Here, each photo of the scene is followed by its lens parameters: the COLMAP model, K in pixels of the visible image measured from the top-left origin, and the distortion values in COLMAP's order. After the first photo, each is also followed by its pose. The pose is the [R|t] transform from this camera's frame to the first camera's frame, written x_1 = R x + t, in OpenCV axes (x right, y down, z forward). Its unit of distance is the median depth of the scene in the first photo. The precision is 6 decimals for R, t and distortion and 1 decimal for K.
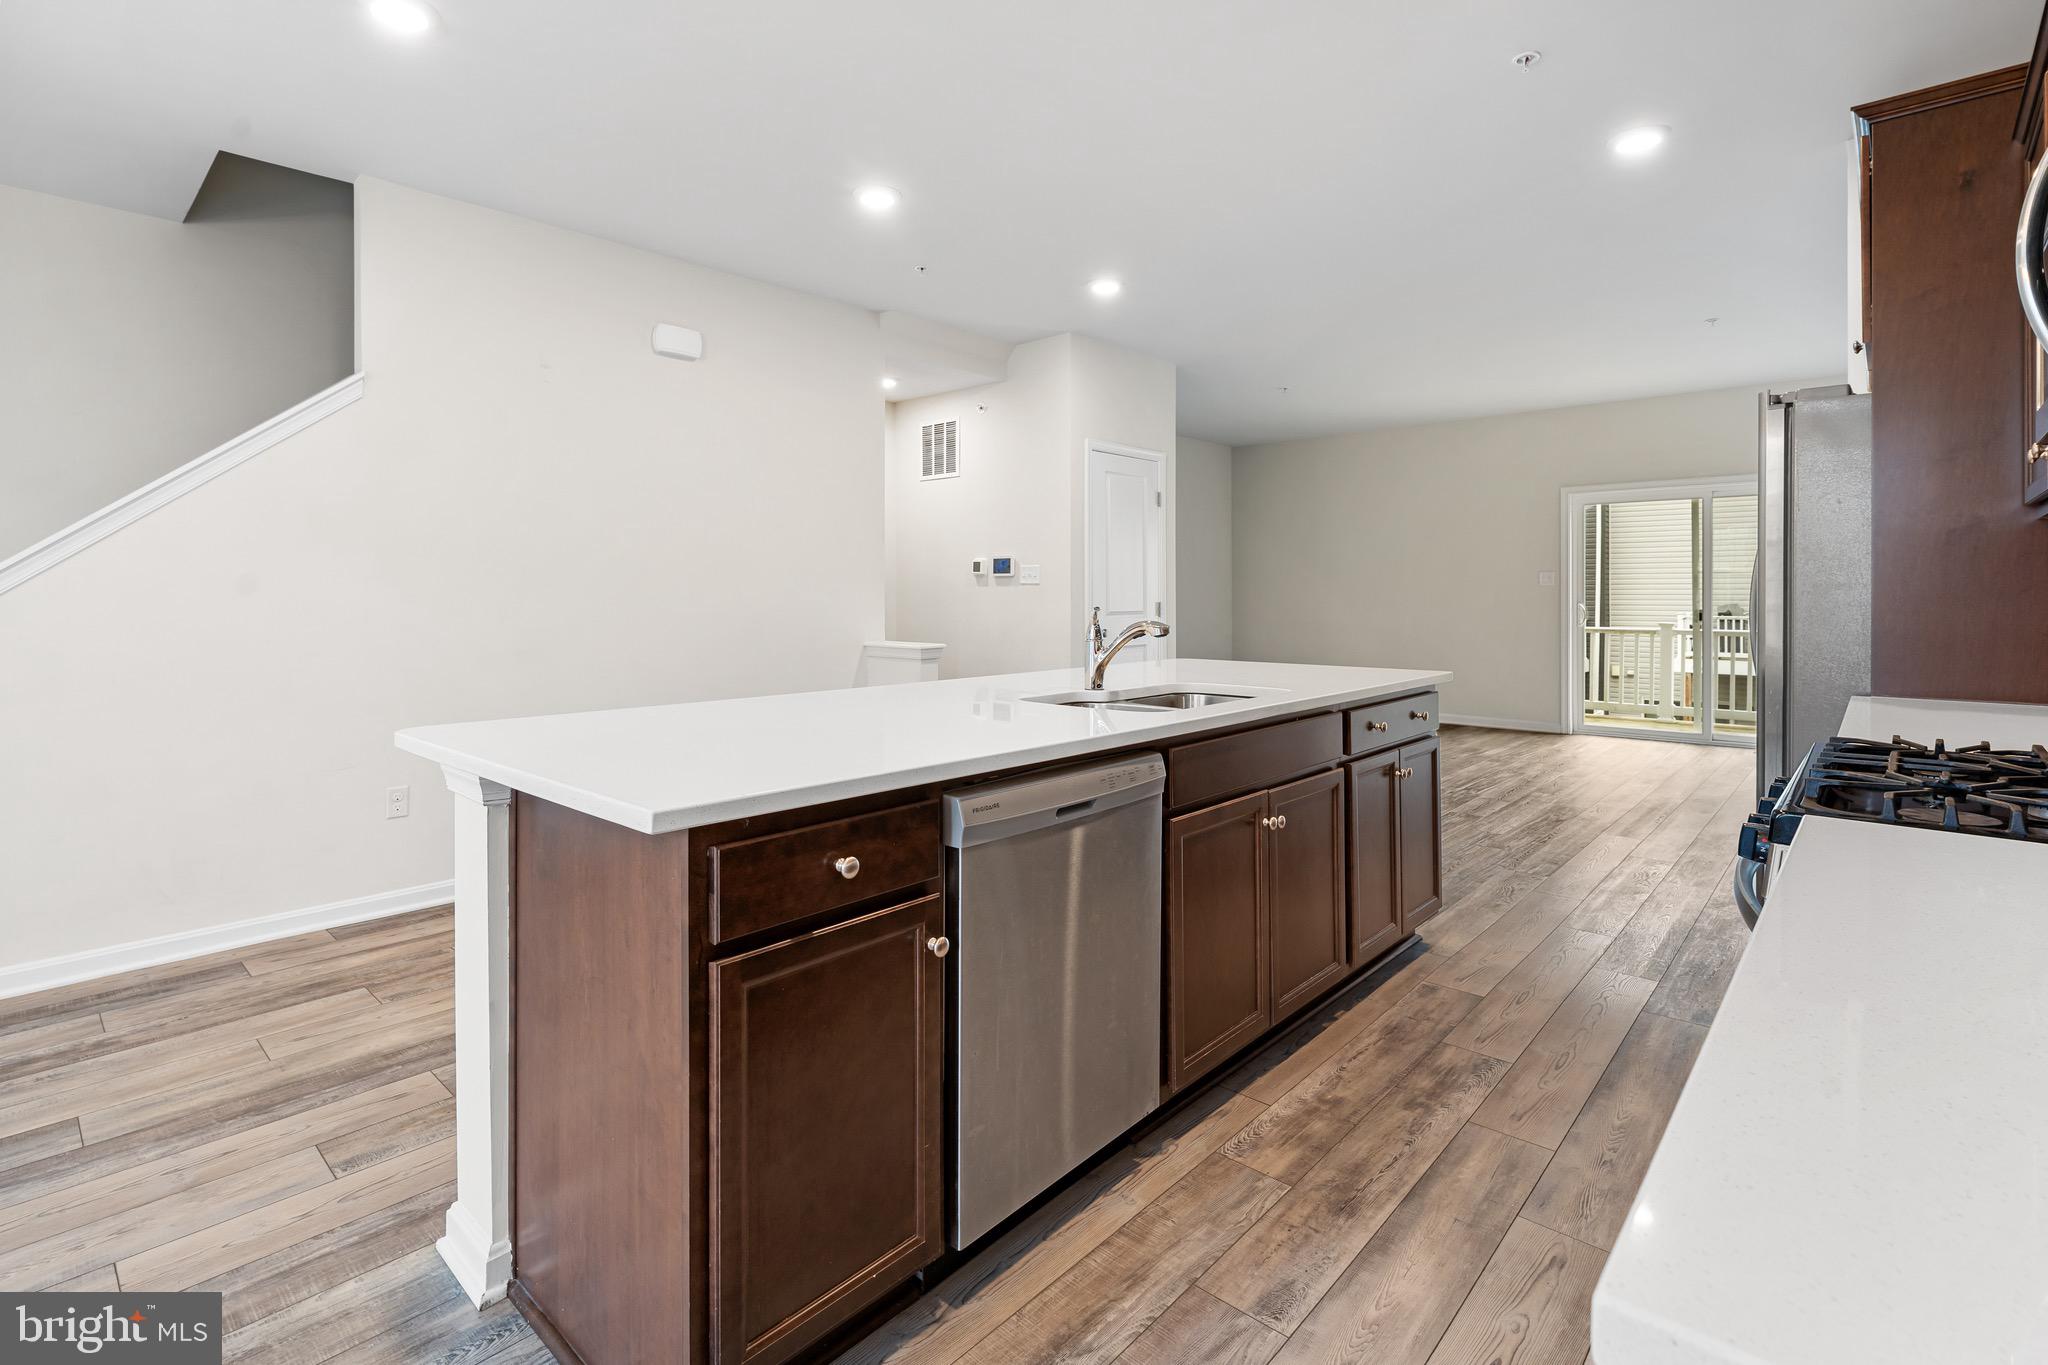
lens RADIAL K [[946.8, 0, 1047.0], [0, 946.8, 597.4], [0, 0, 1]] dist [-0.012505, 0.000083]
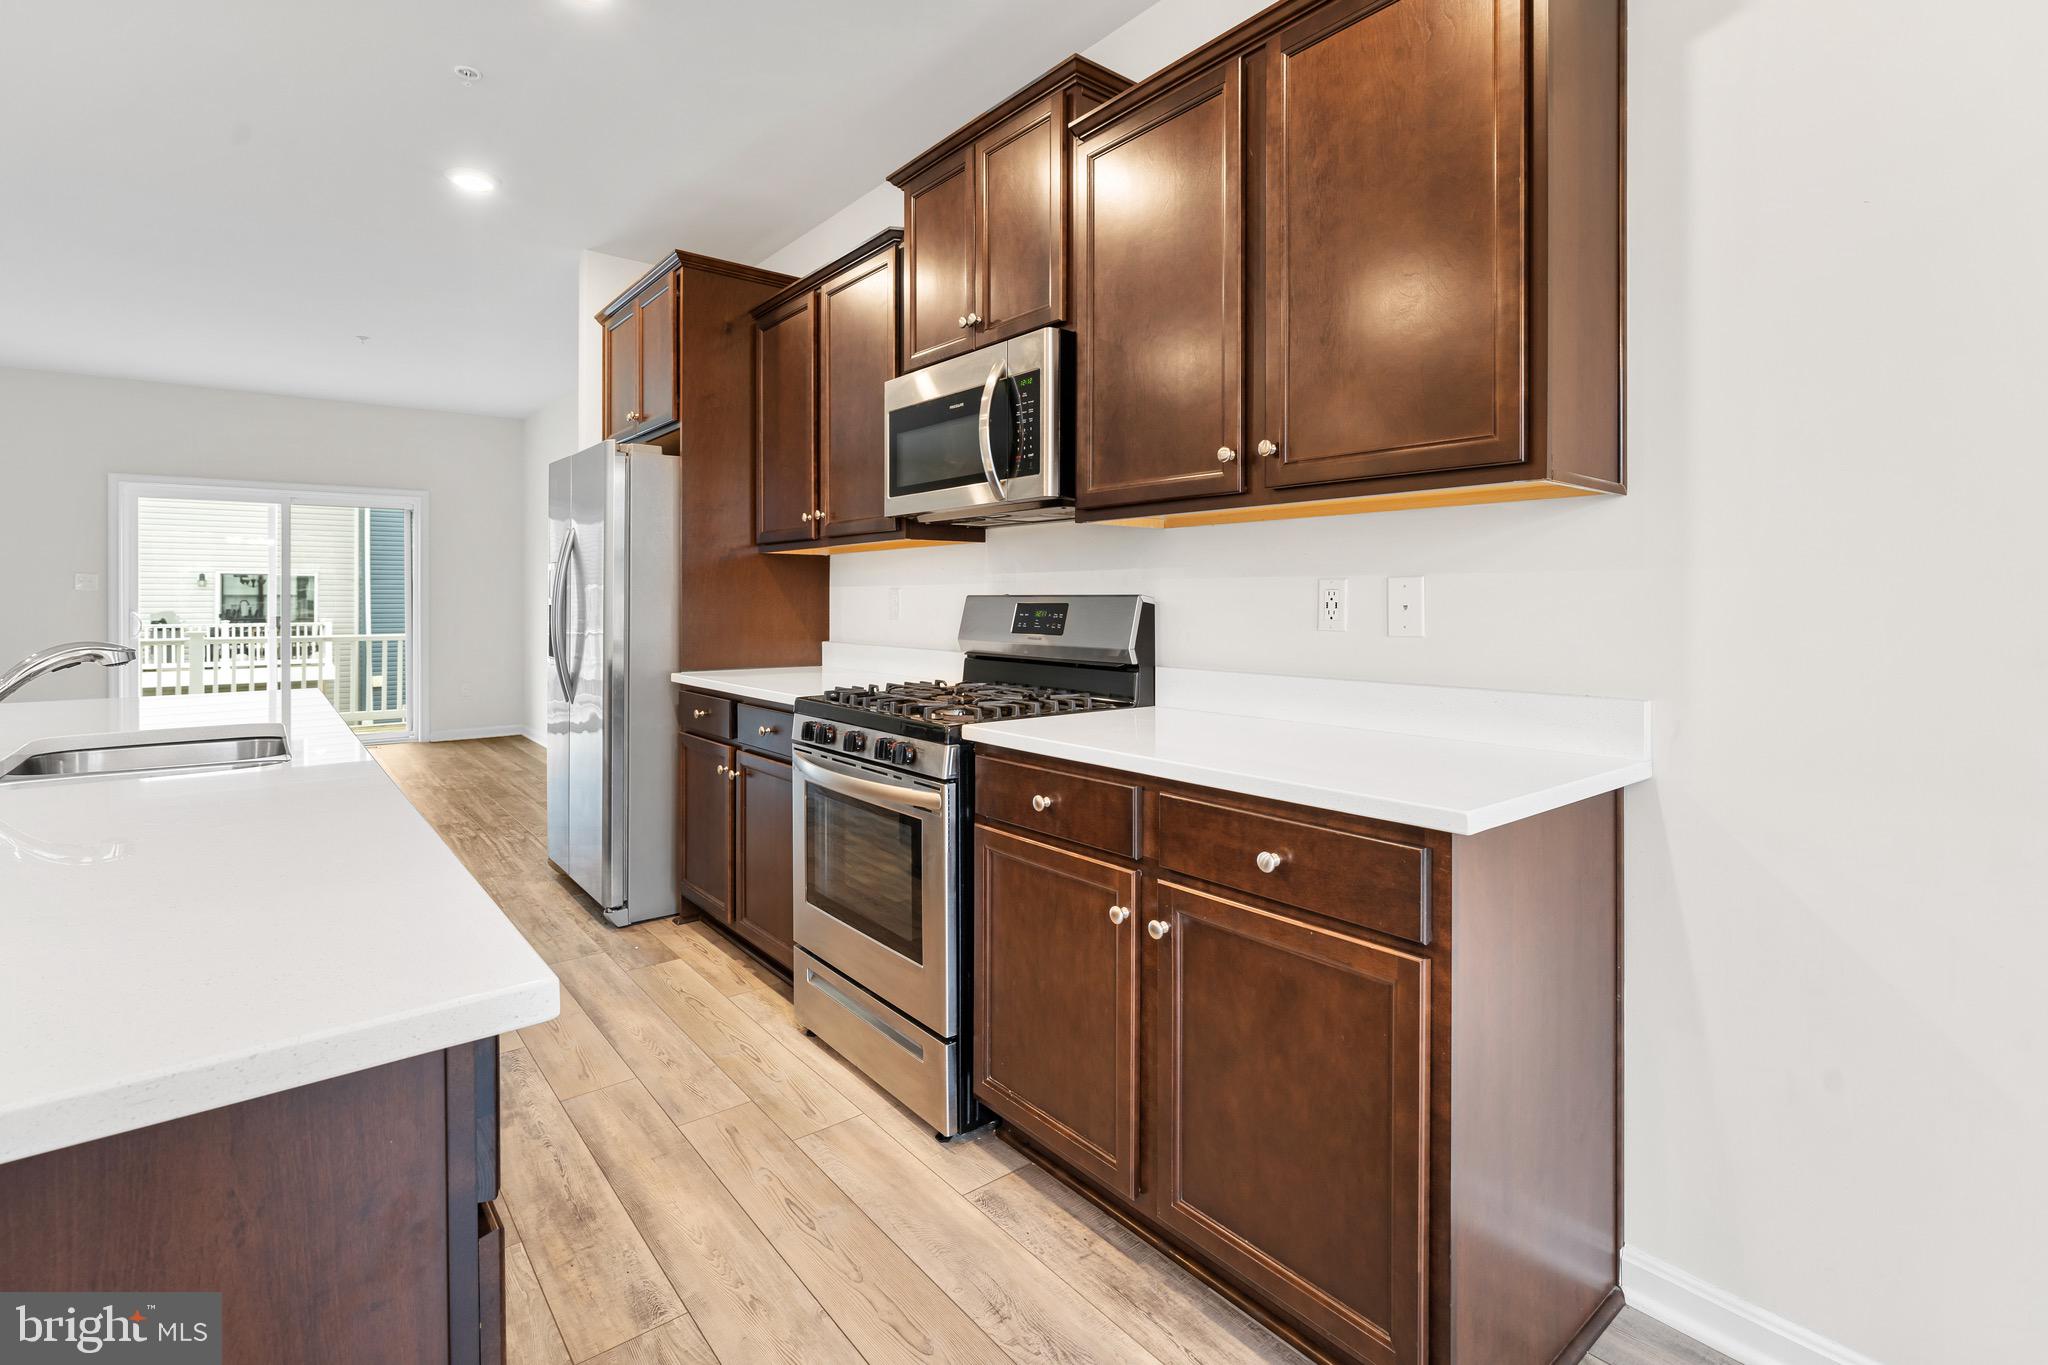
lens RADIAL K [[946.8, 0, 984.3], [0, 946.8, 603.8], [0, 0, 1]] dist [-0.012505, 0.000083]
pose [[0.176357, -0.004356, 0.984317, -0.563173], [0.004507, 0.999983, 0.003618, -0.000448], [-0.984316, 0.003798, 0.176374, 0.389204]]
